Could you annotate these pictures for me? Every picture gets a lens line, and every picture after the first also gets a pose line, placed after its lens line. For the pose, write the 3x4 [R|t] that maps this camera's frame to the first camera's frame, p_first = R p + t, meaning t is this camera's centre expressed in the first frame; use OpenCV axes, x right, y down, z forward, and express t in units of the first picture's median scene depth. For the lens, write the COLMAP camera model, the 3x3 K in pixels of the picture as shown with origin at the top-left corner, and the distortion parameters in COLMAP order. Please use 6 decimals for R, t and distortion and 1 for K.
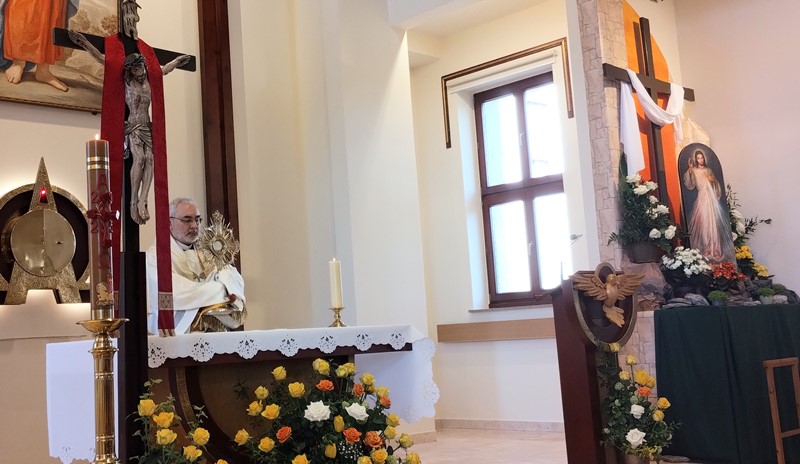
lens RADIAL K [[868.8, 0, 400.0], [0, 868.8, 232.0], [0, 0, 1]] dist [-0.004935, 0.022645]
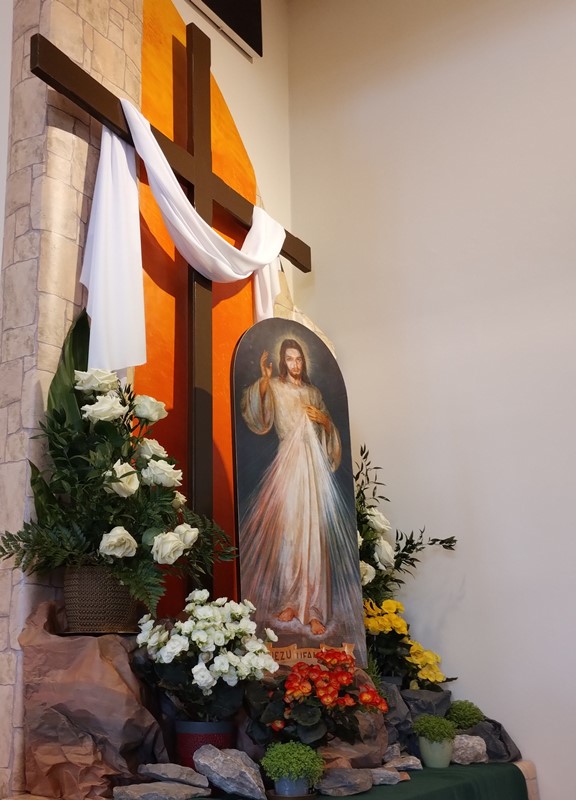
lens RADIAL K [[986.3, 0, 288.0], [0, 986.3, 400.0], [0, 0, 1]] dist [0.016702, 0.018093]
pose [[0.964260, 0.115749, 0.238336, 0.166939], [-0.076449, 0.982816, -0.168011, 0.004081], [-0.253688, 0.143785, 0.956540, 0.405953]]
